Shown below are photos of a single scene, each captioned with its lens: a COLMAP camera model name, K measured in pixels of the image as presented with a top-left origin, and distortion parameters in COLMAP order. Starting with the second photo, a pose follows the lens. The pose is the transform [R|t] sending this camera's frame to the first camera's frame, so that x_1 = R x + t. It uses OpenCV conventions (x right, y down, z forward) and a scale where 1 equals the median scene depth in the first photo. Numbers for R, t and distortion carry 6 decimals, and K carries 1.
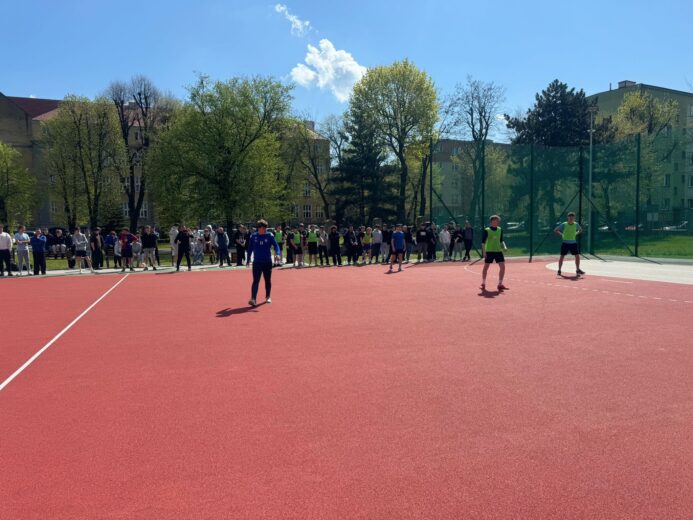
lens RADIAL K [[482.6, 0, 339.5], [0, 482.6, 265.0], [0, 0, 1]] dist [0.064638, -0.080423]
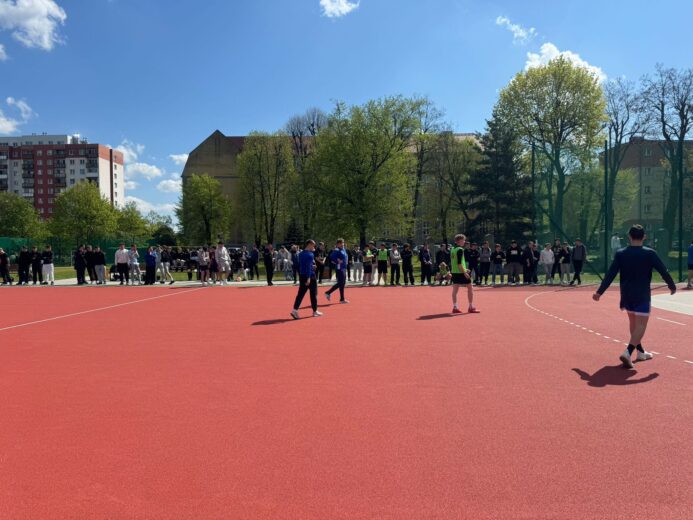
lens RADIAL K [[482.6, 0, 344.0], [0, 482.6, 262.1], [0, 0, 1]] dist [0.064638, -0.080423]
pose [[0.916564, 0.015695, -0.399580, 0.155861], [-0.031333, 0.998976, -0.032635, -0.005866], [0.398659, 0.042432, 0.916117, 0.047068]]
